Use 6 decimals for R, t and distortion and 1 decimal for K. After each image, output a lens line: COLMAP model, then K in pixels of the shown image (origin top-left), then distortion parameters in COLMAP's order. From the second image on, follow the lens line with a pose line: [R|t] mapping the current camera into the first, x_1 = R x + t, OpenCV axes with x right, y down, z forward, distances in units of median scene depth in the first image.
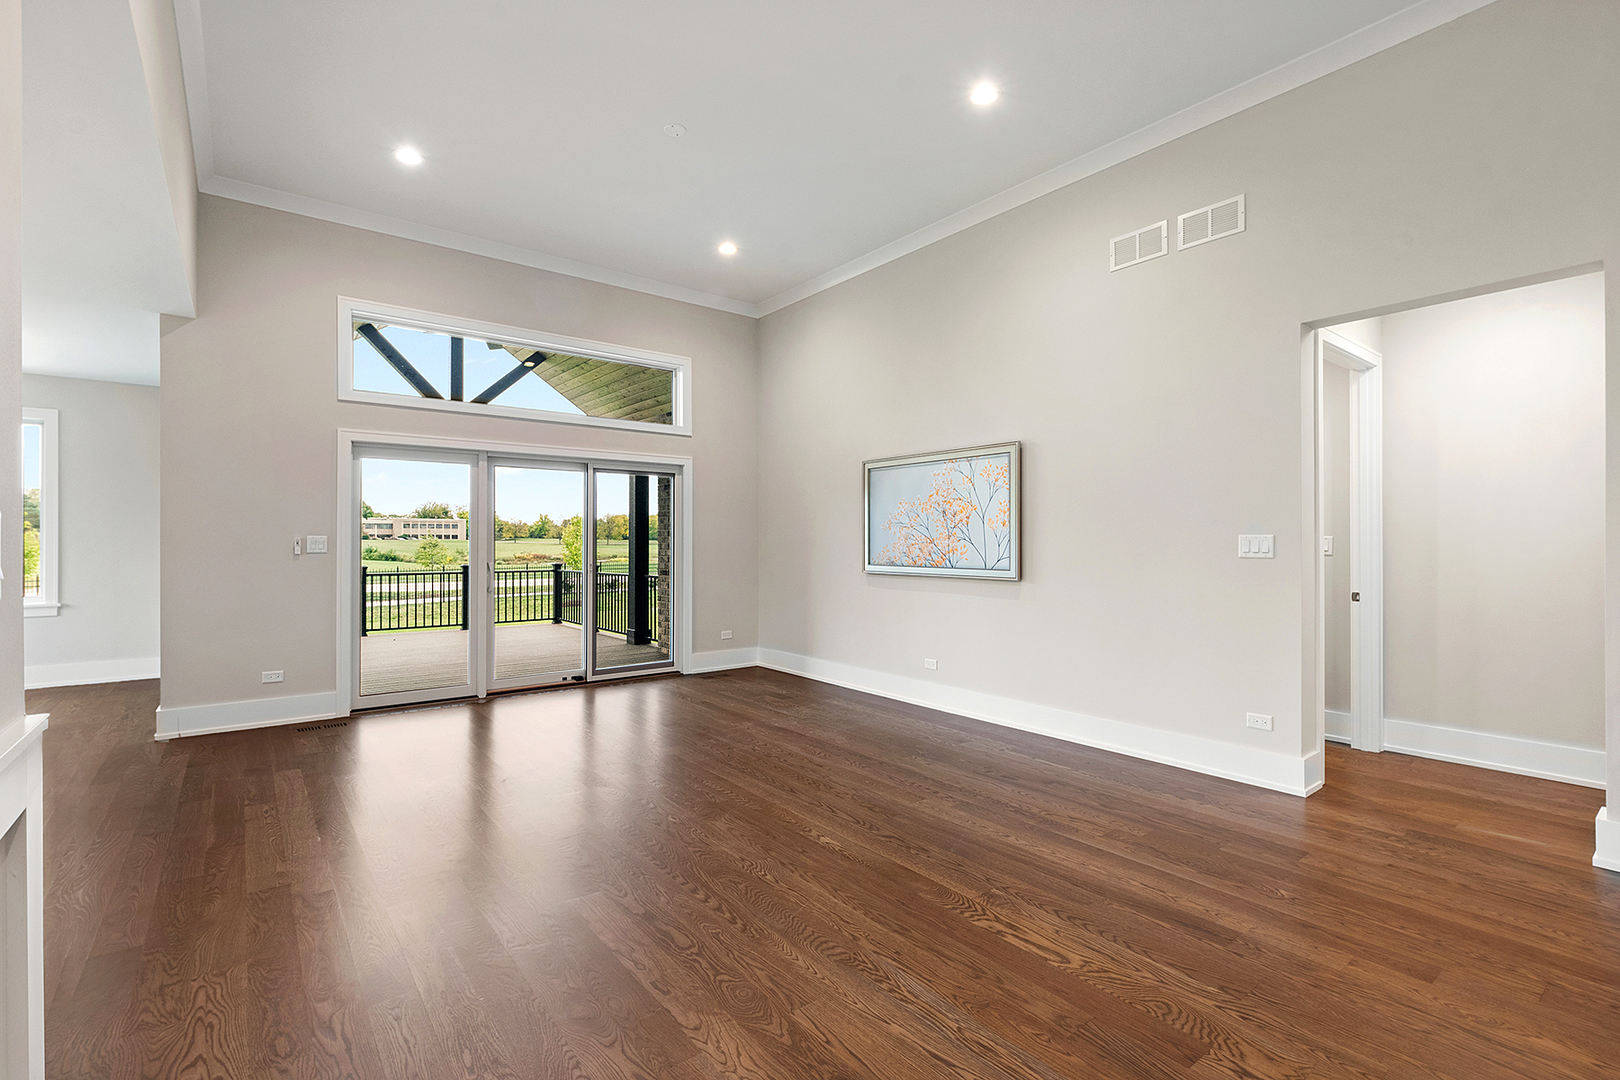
lens RADIAL K [[723.1, 0, 803.0], [0, 723.1, 541.2], [0, 0, 1]] dist [-0.002156, -0.000207]
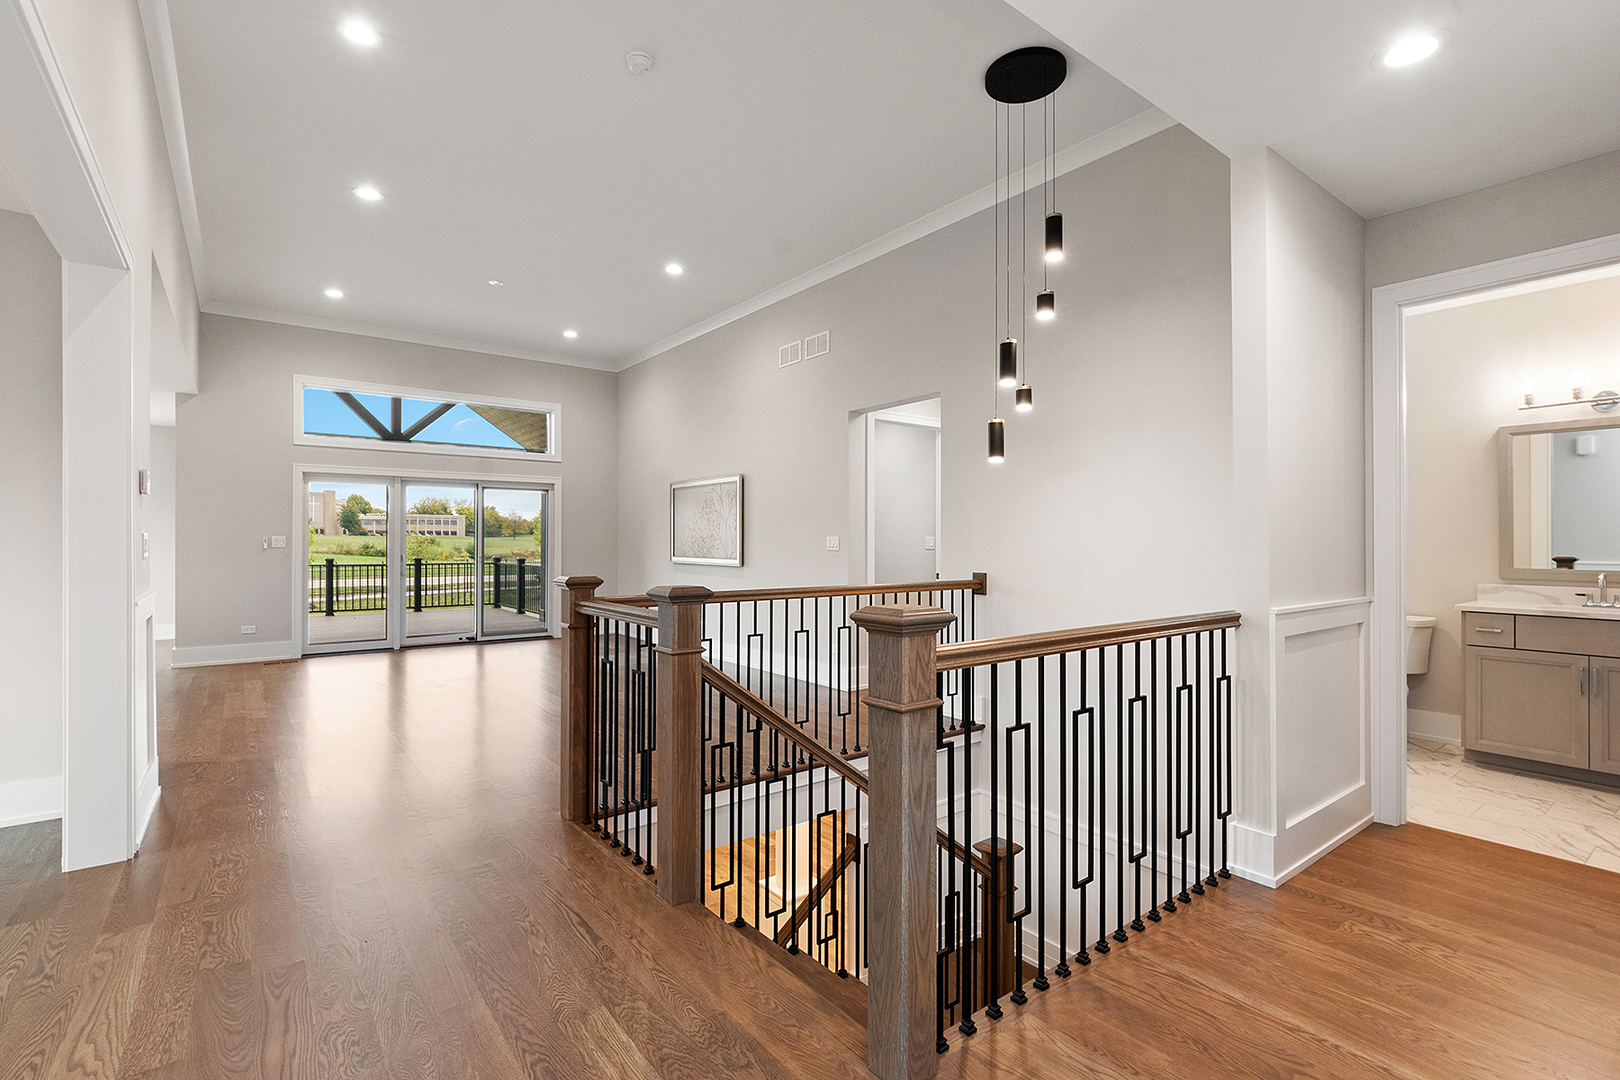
lens RADIAL K [[740.2, 0, 807.8], [0, 740.2, 535.0], [0, 0, 1]] dist [-0.001139, -0.000361]
pose [[0.999975, 0.001154, -0.006989, 0.403024], [-0.001184, 0.999990, -0.004283, -0.003703], [0.006984, 0.004291, 0.999966, -0.486025]]
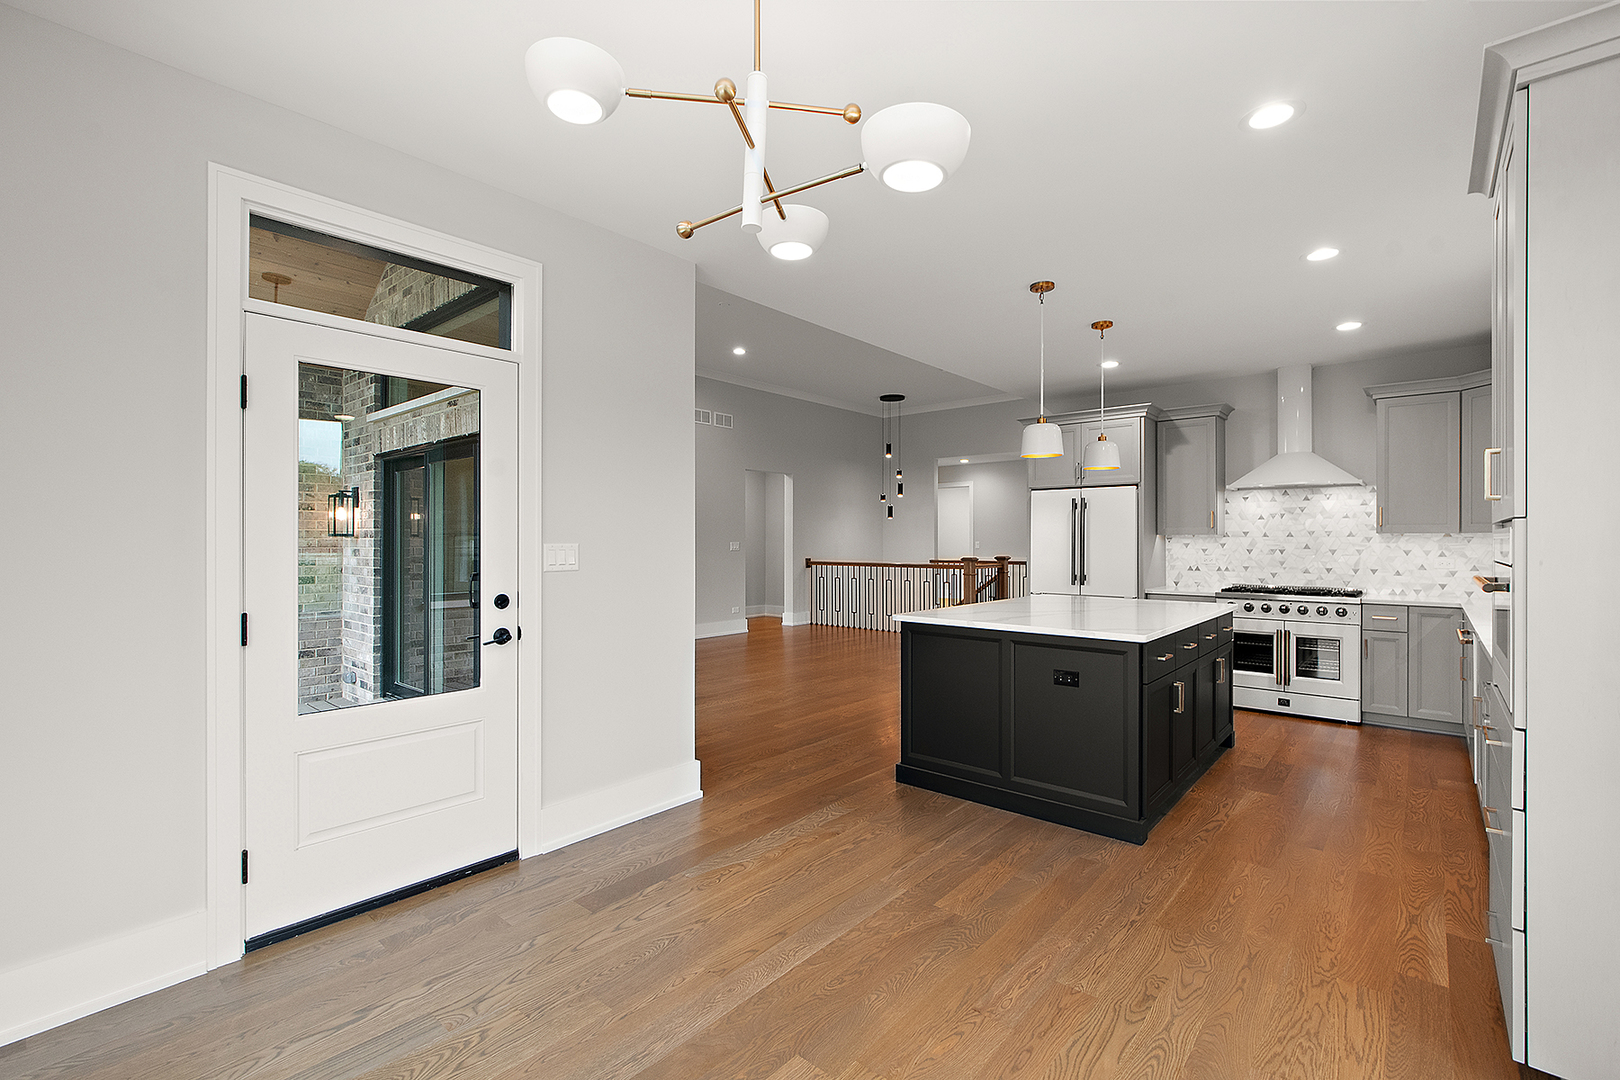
lens RADIAL K [[723.1, 0, 803.0], [0, 723.1, 541.2], [0, 0, 1]] dist [-0.002156, -0.000207]
pose [[-0.199178, 0.001068, 0.979963, -1.456016], [-0.003801, 0.999991, -0.001862, -0.006167], [-0.979956, -0.004096, -0.199172, 0.894947]]
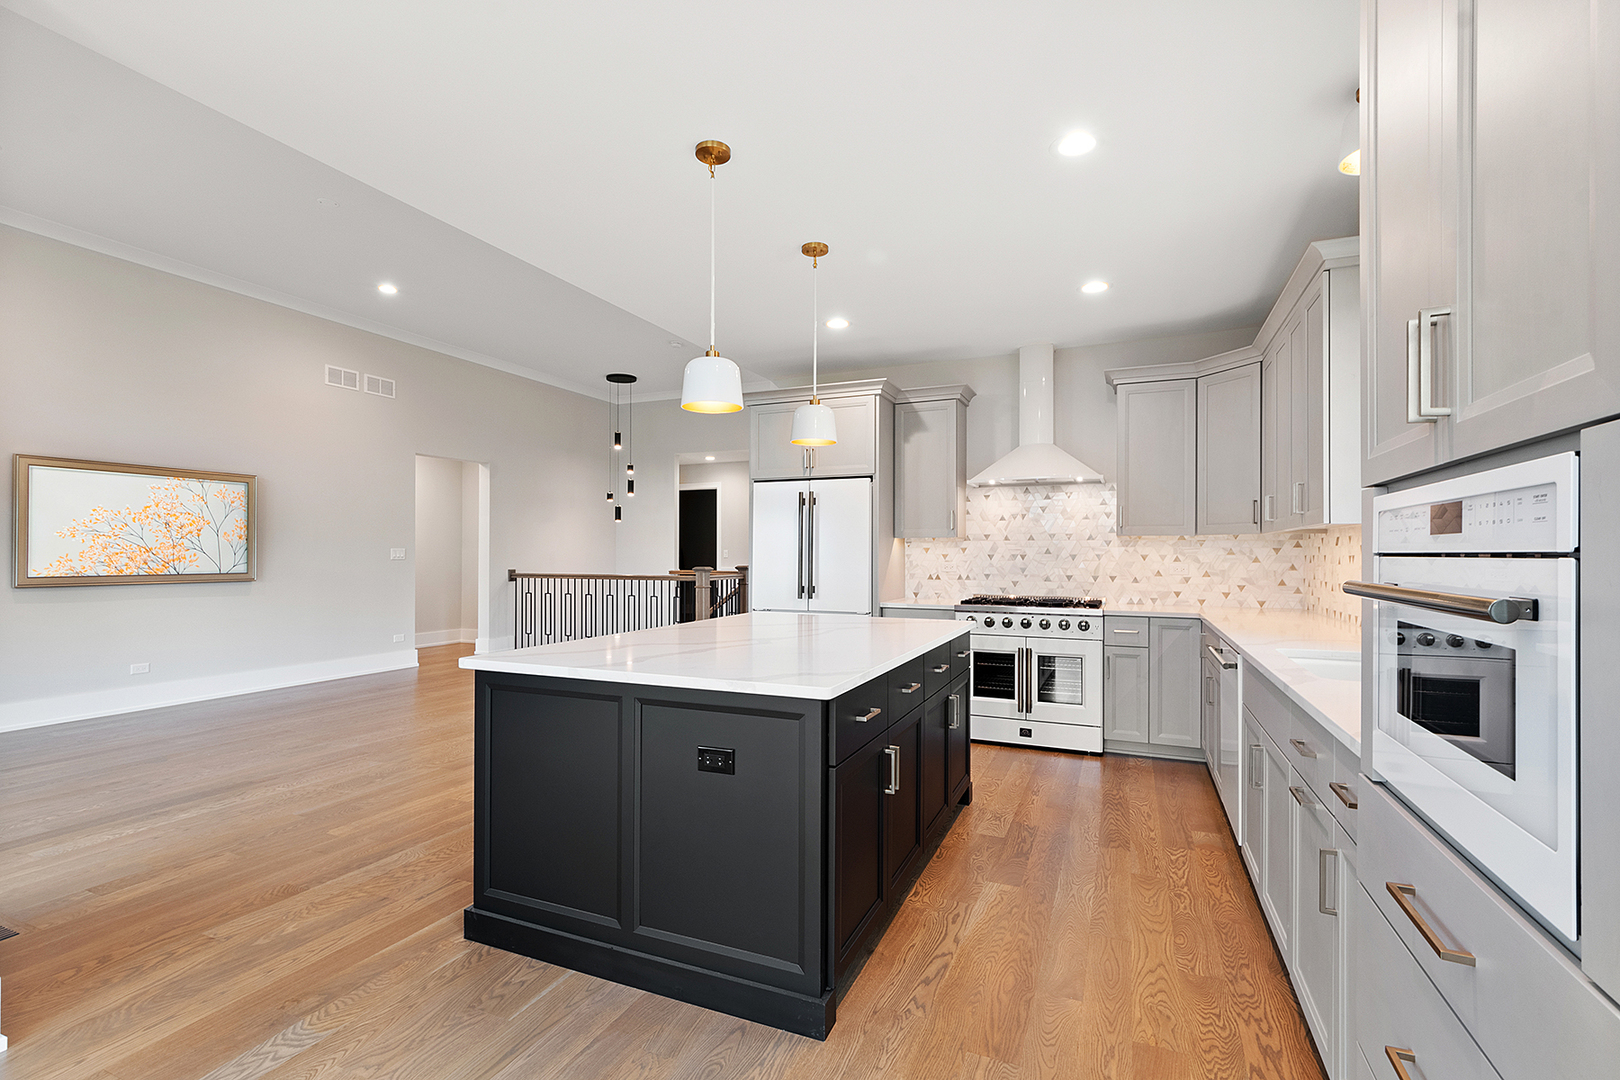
lens RADIAL K [[737.1, 0, 806.8], [0, 737.1, 553.9], [0, 0, 1]] dist [0.036025, -0.028144]
pose [[-0.483052, -0.000525, 0.875592, -1.251635], [-0.003829, 0.999992, -0.001513, 0.003246], [-0.875584, -0.004084, -0.483050, 0.694661]]
